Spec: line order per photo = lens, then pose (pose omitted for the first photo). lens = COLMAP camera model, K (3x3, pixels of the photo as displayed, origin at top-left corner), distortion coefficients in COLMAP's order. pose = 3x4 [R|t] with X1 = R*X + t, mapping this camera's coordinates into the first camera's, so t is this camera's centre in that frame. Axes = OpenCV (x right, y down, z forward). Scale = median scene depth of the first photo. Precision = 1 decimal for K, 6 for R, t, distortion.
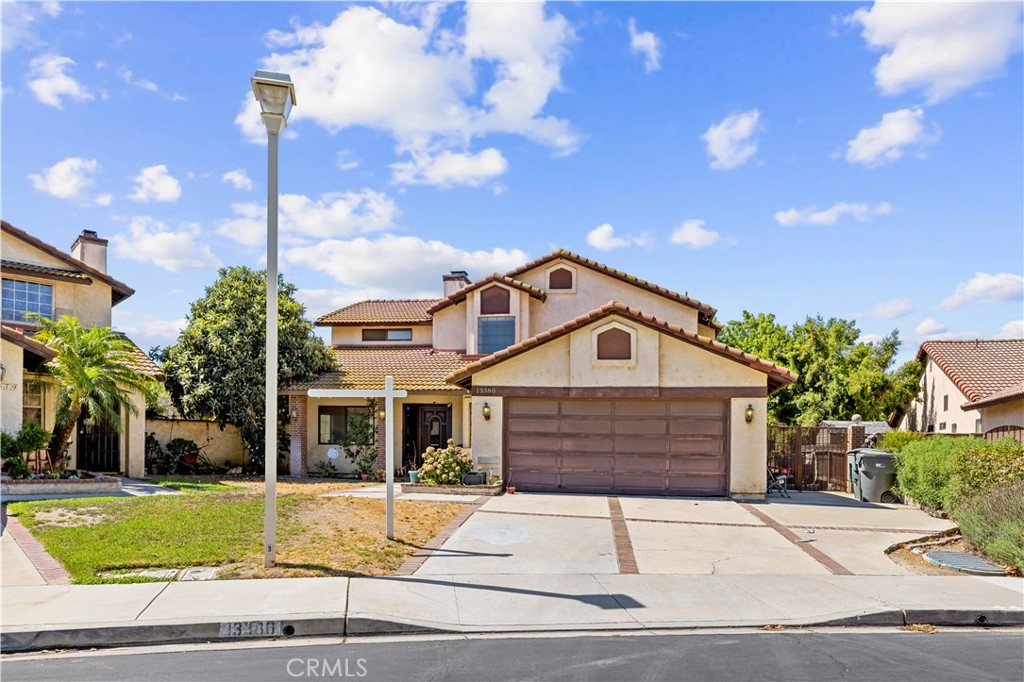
lens RADIAL K [[1281.5, 0, 511.8], [0, 1281.5, 342.0], [0, 0, 1]] dist [-0.008439, 0.000000]
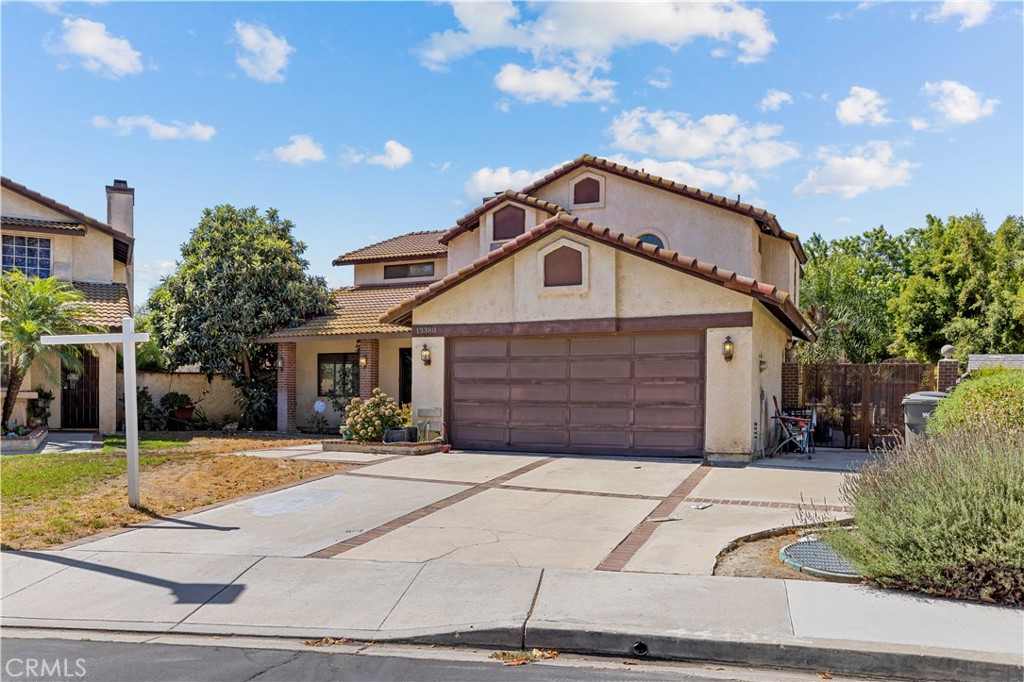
lens RADIAL K [[1324.1, 0, 512.0], [0, 1324.1, 341.3], [0, 0, 1]] dist [-0.017432, 0.000000]
pose [[0.904203, -0.031820, -0.425916, 0.399798], [0.048601, 0.998409, 0.028586, 0.022985], [0.424329, -0.046547, 0.904311, 0.236988]]
